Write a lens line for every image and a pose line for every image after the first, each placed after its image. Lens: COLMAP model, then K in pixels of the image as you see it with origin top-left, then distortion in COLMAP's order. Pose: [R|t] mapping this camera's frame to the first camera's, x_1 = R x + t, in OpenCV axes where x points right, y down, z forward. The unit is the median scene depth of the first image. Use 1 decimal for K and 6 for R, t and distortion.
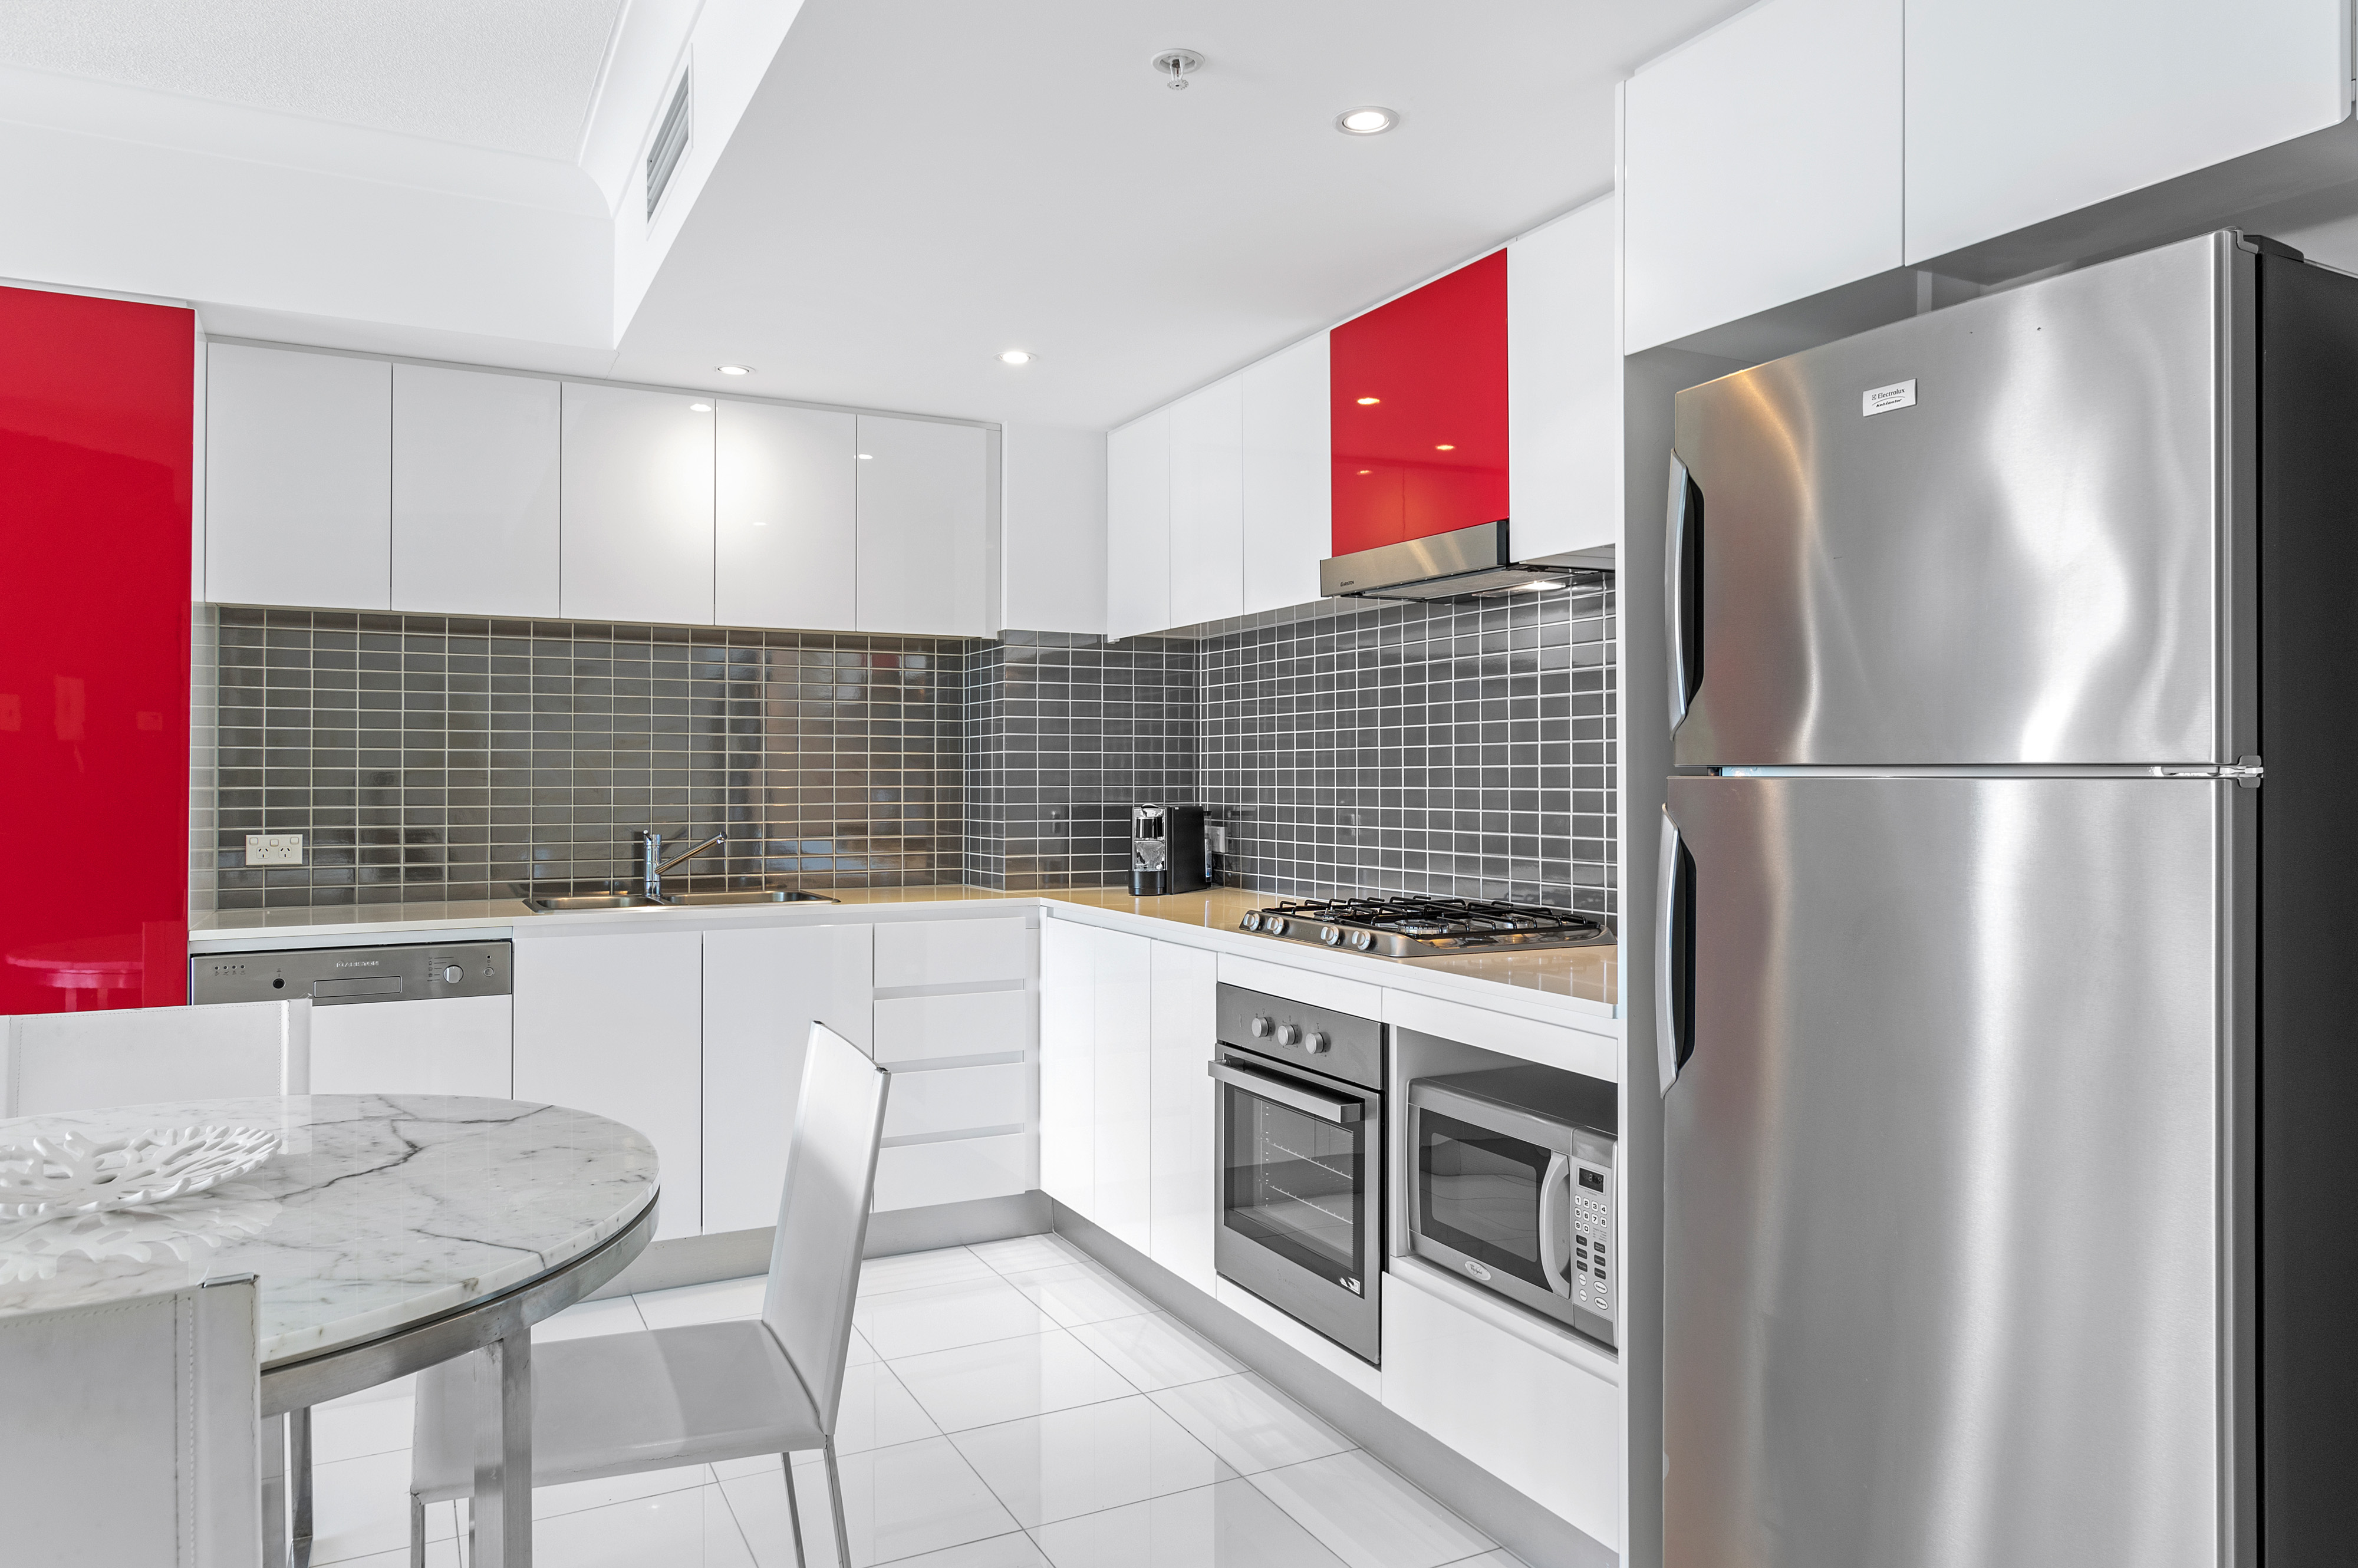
lens RADIAL K [[1526.0, 0, 1179.0], [0, 1526.0, 784.0], [0, 0, 1]] dist [0.000768, 0.000026]
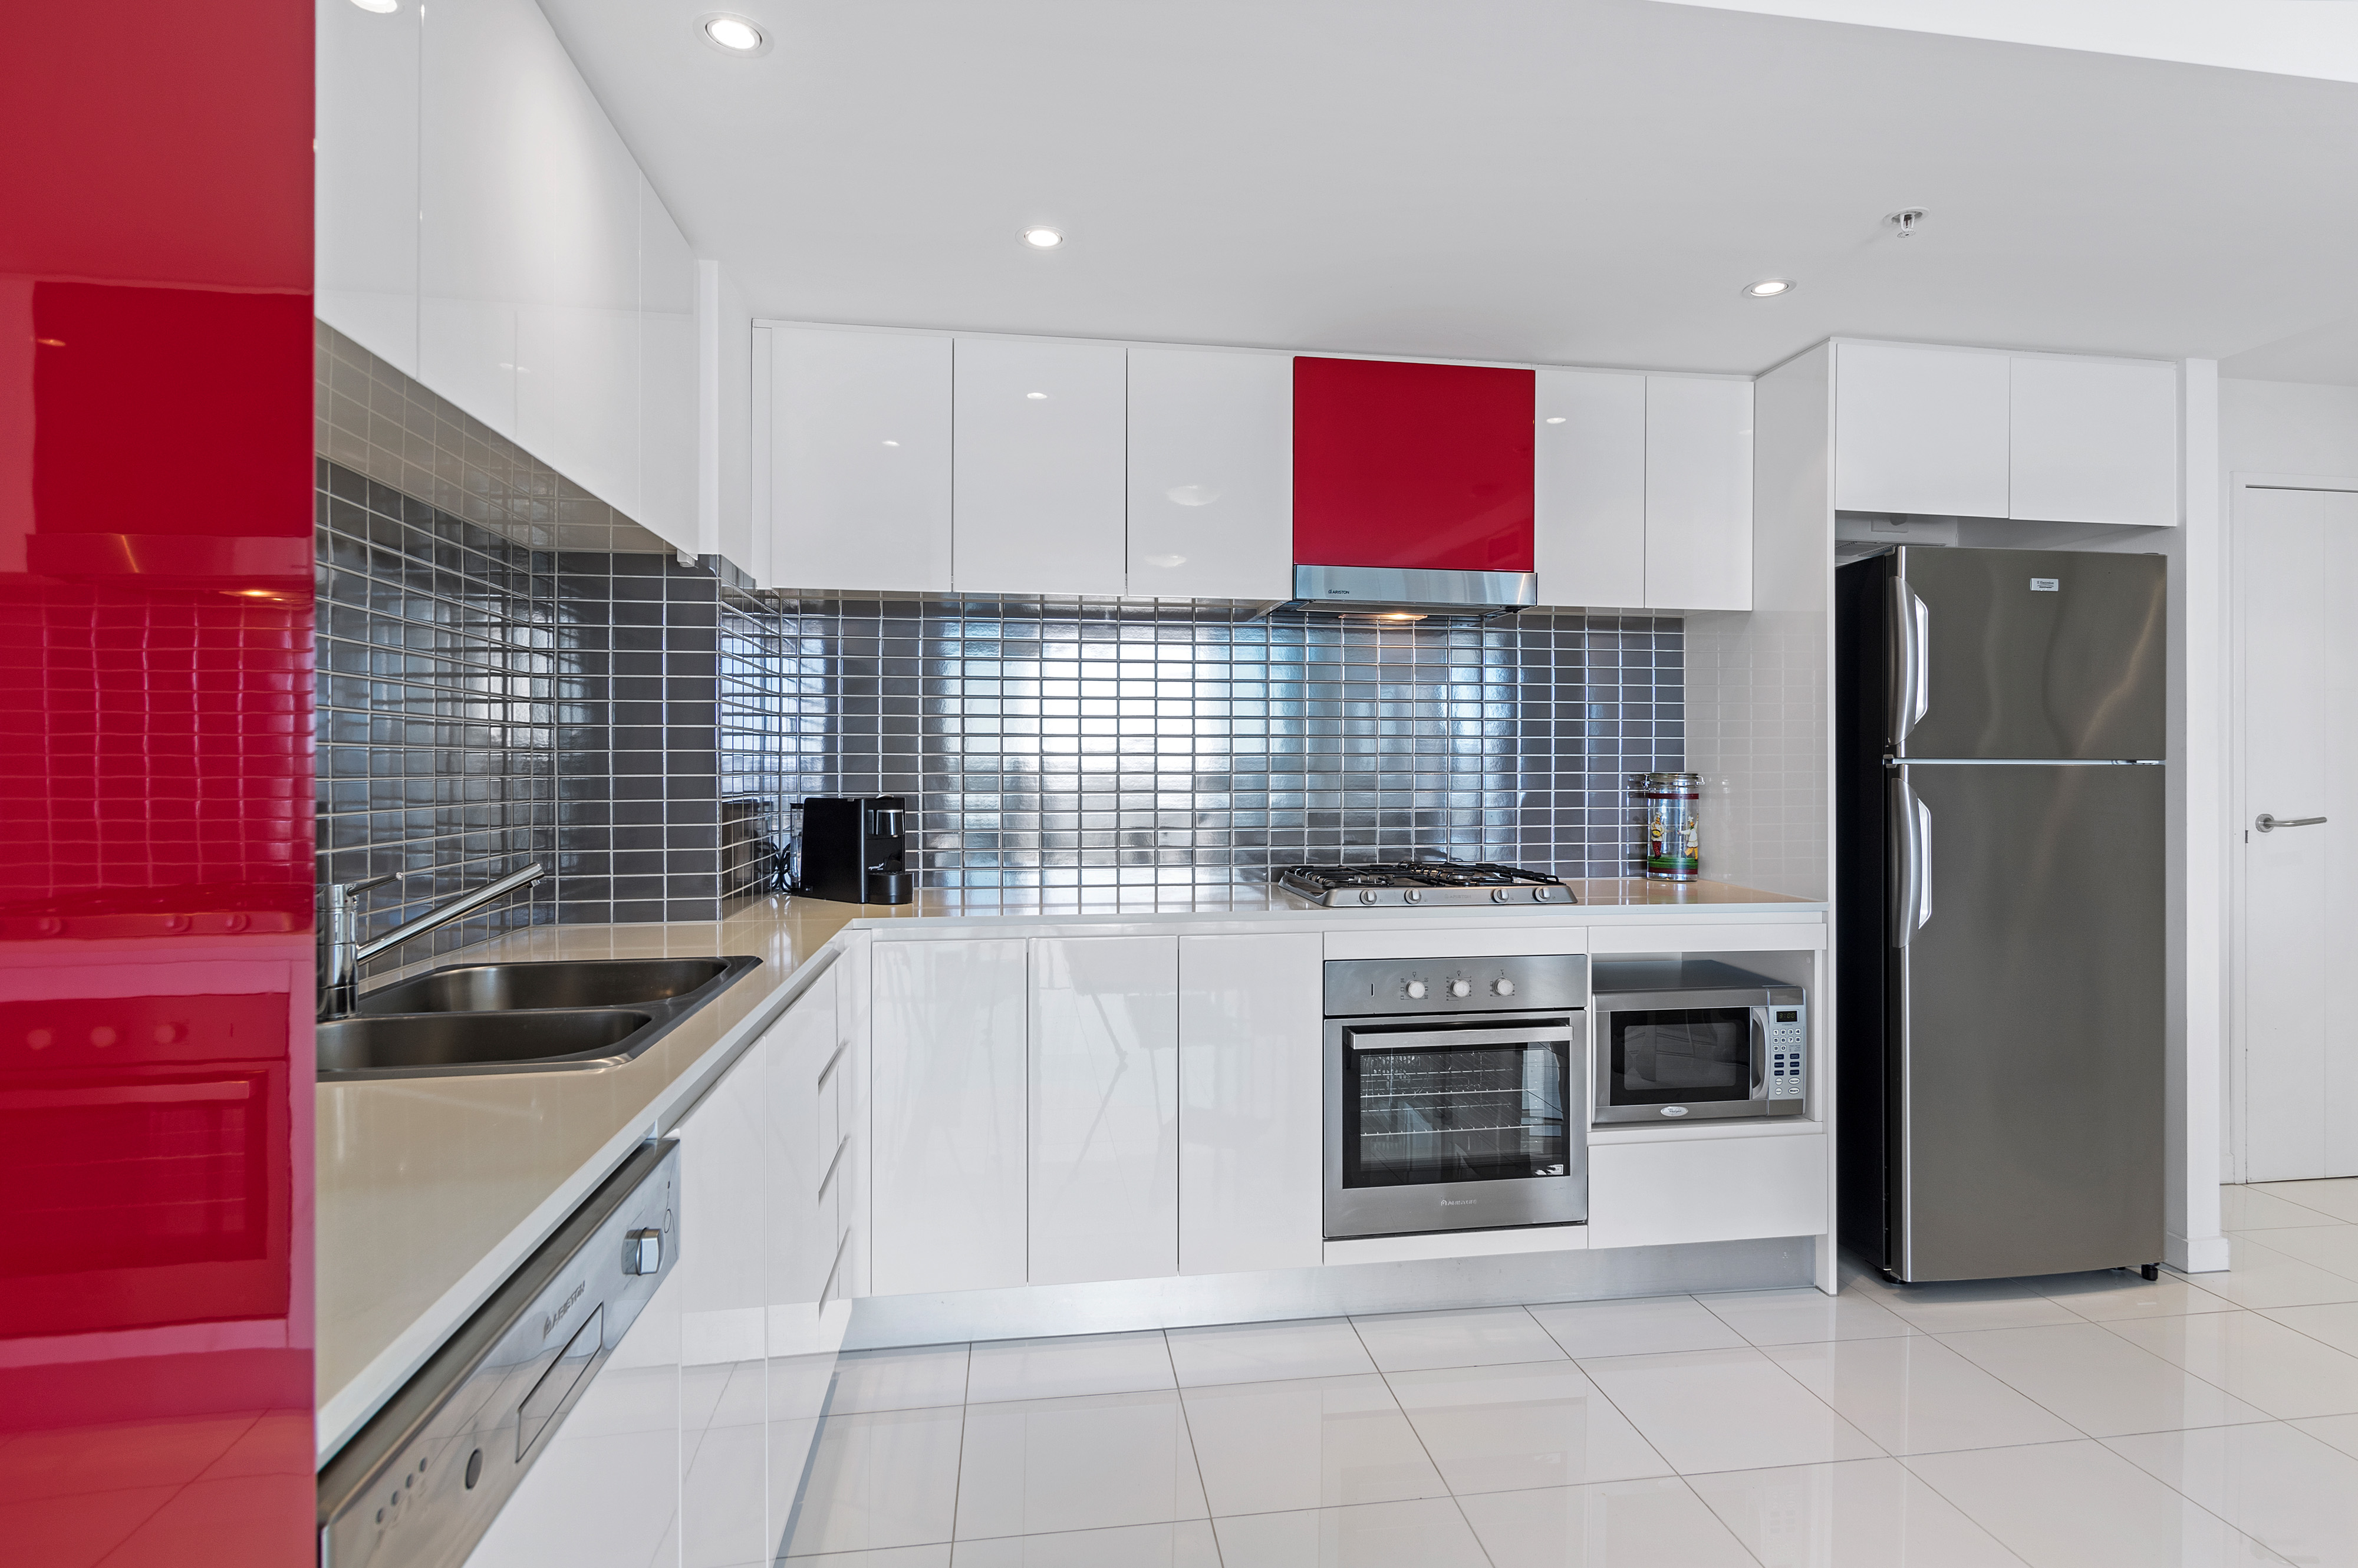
lens RADIAL K [[1180.5, 0, 1185.2], [0, 1180.5, 755.3], [0, 0, 1]] dist [-0.000103, -0.000027]
pose [[0.328189, -0.000176, 0.944612, -1.070847], [-0.001191, 0.999999, 0.000601, -0.012049], [-0.944611, -0.001322, 0.328188, 1.160021]]
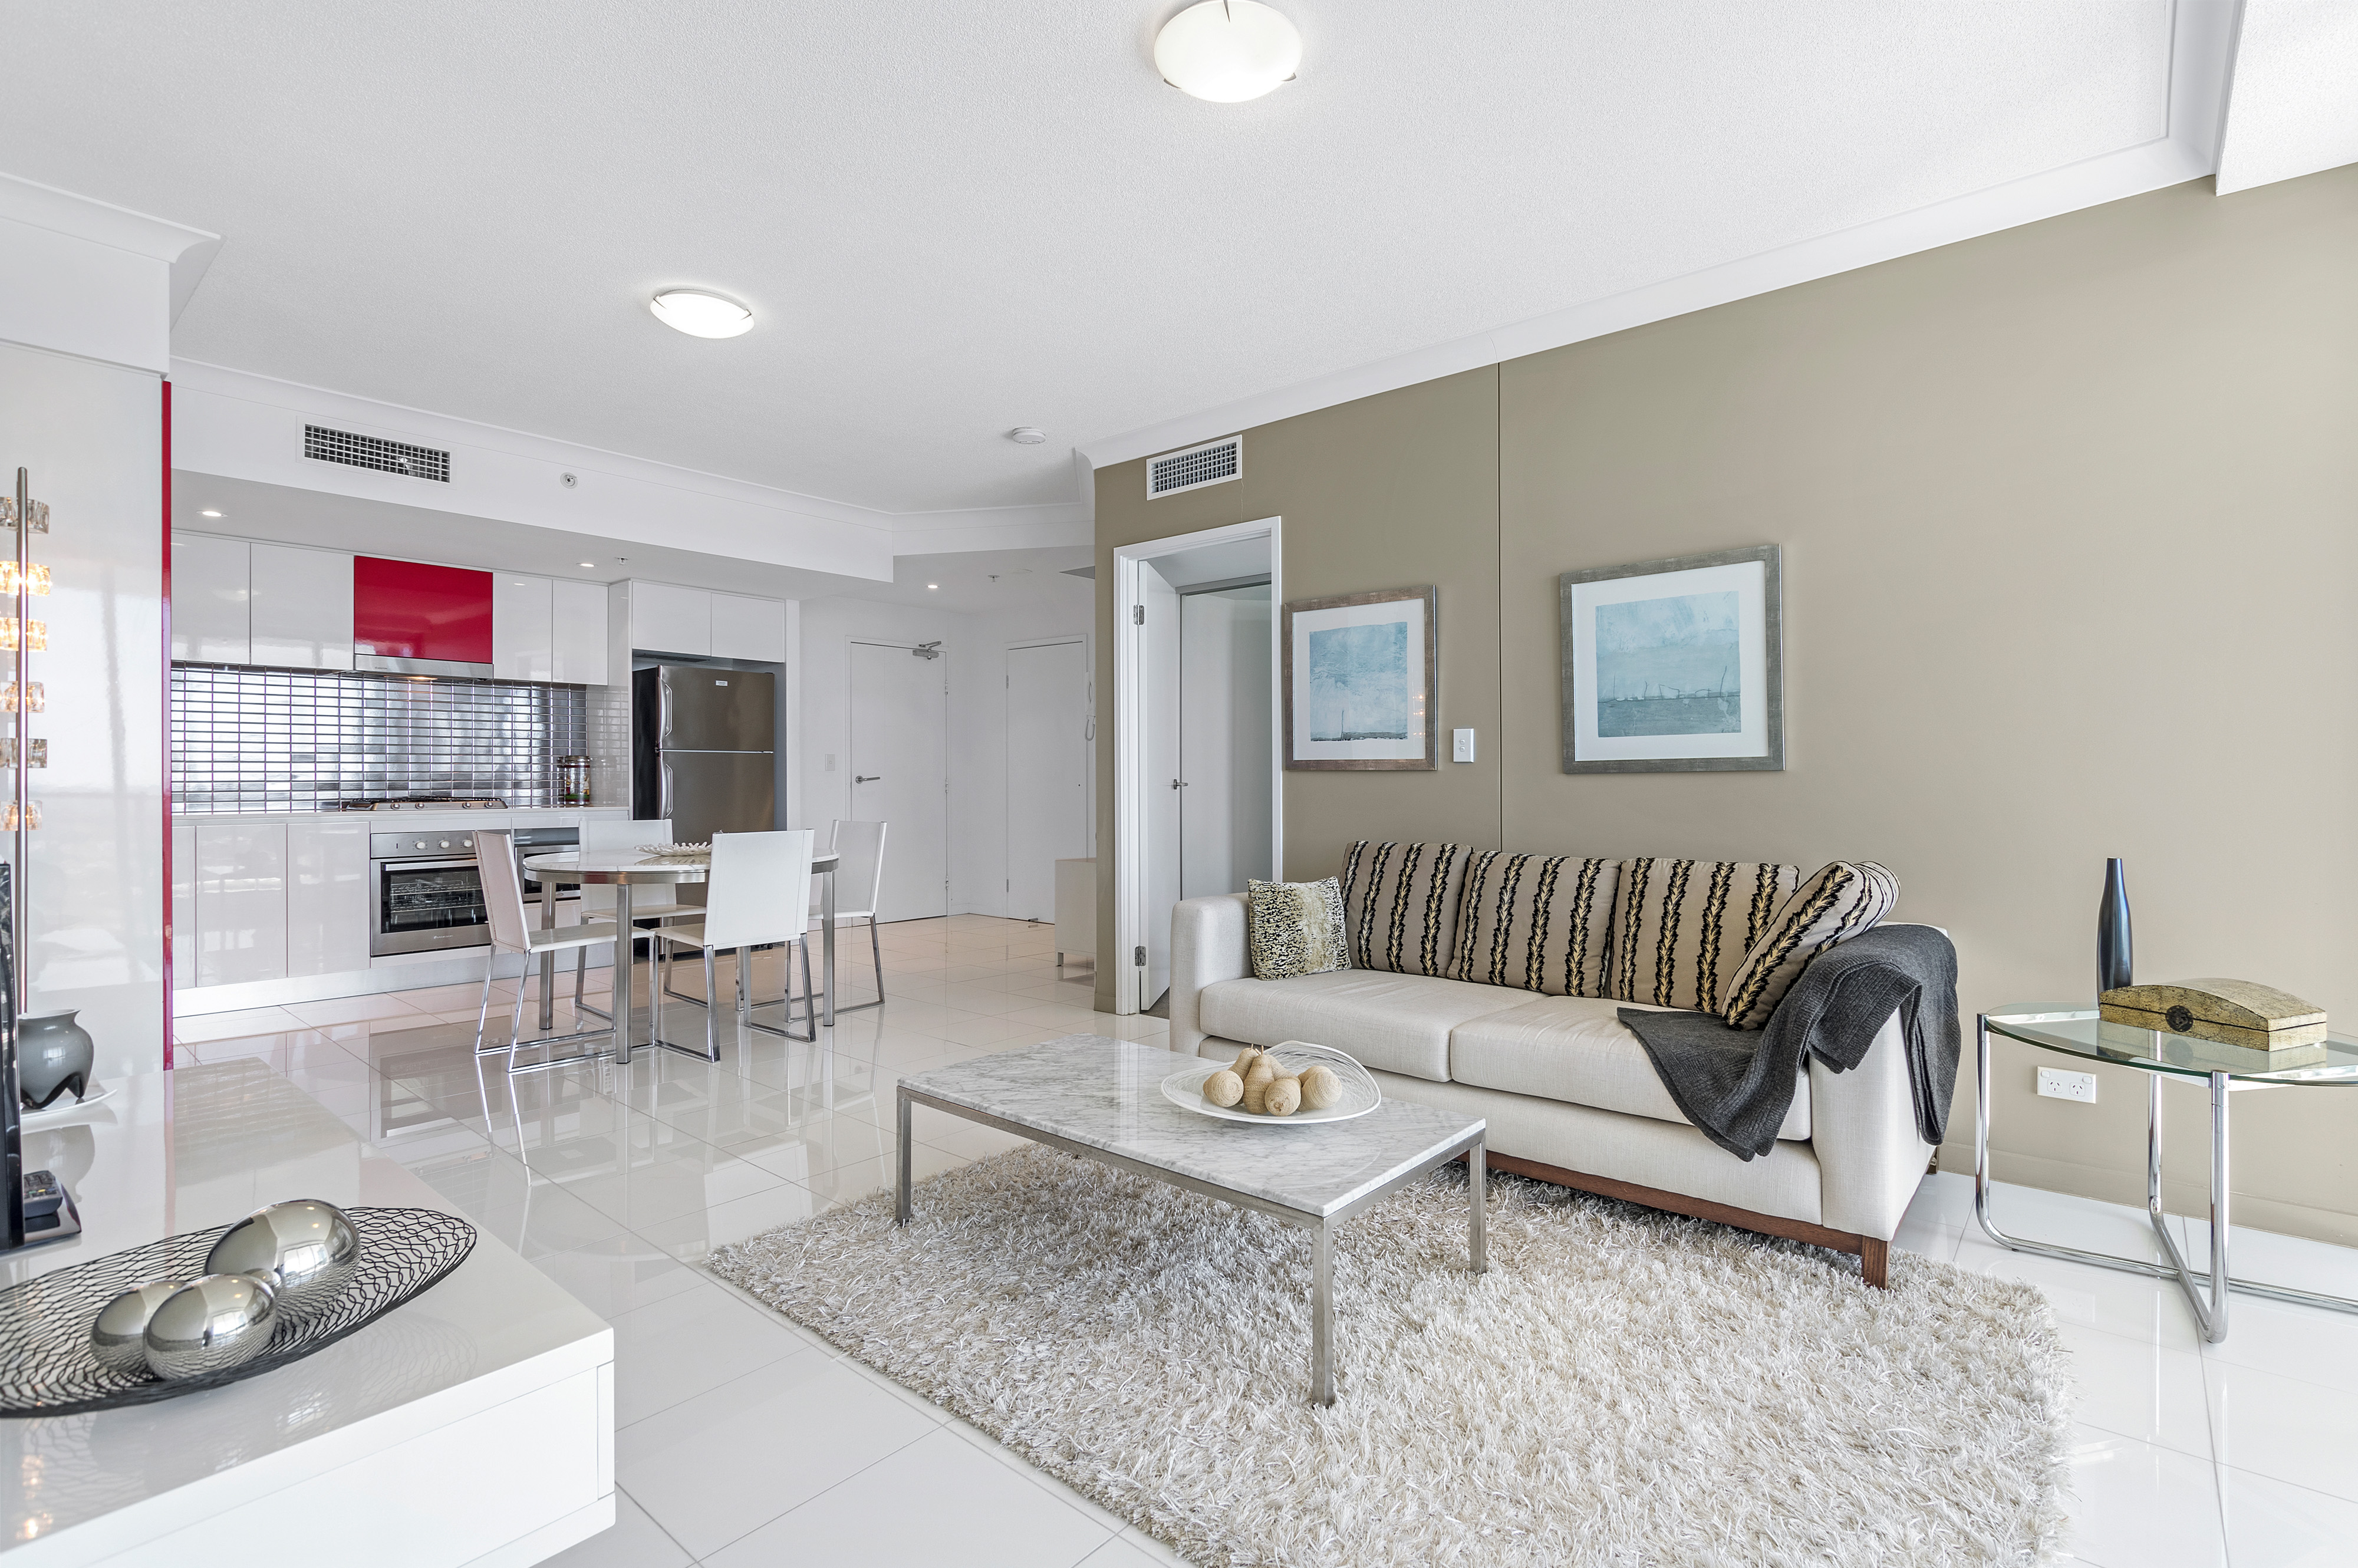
lens RADIAL K [[1087.4, 0, 1229.2], [0, 1087.4, 776.2], [0, 0, 1]] dist [-0.002162, -0.000675]
pose [[-0.392596, -0.002223, 0.919708, -2.907223], [-0.000279, 0.999997, 0.002298, 0.057877], [-0.919711, 0.000646, -0.392596, 0.600133]]
